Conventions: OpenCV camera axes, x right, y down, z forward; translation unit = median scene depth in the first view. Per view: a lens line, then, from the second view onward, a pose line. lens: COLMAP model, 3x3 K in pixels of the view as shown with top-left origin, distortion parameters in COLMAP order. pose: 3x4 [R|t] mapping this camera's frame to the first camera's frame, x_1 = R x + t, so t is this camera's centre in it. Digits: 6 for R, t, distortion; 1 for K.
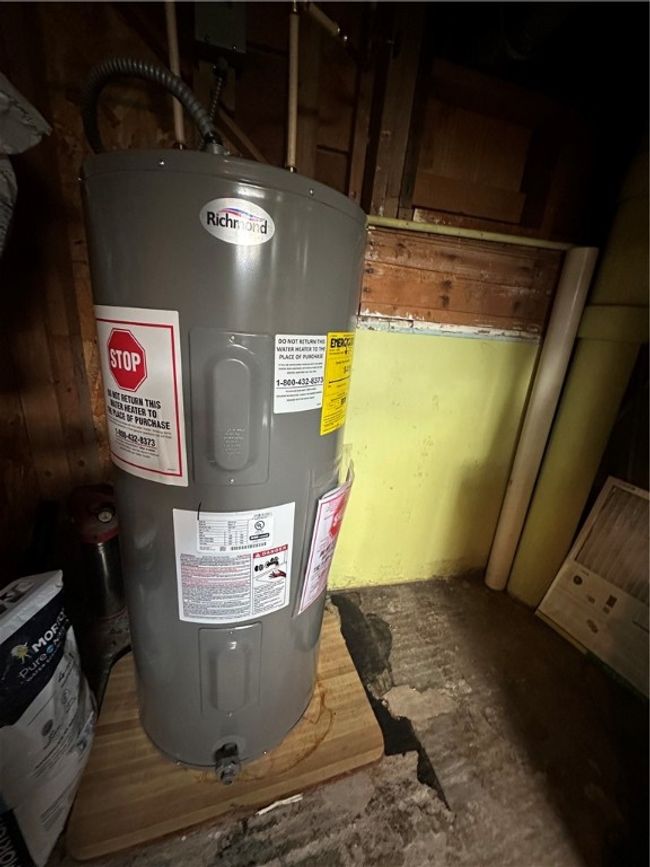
lens RADIAL K [[343.8, 0, 324.9], [0, 343.8, 431.7], [0, 0, 1]] dist [0.000363, 0.000204]
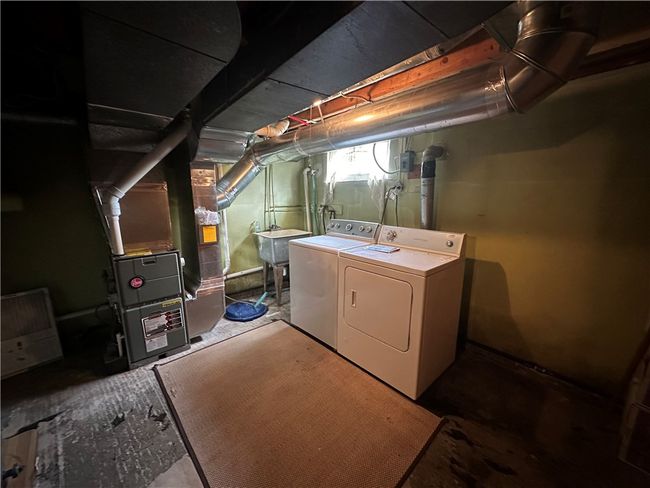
lens RADIAL K [[258.6, 0, 323.3], [0, 258.6, 244.0], [0, 0, 1]] dist [-0.001744, 0.000209]
pose [[-0.450922, -0.248638, 0.857233, -1.865792], [0.249652, 0.886950, 0.388580, -0.342194], [-0.856938, 0.389229, -0.337872, -0.535621]]
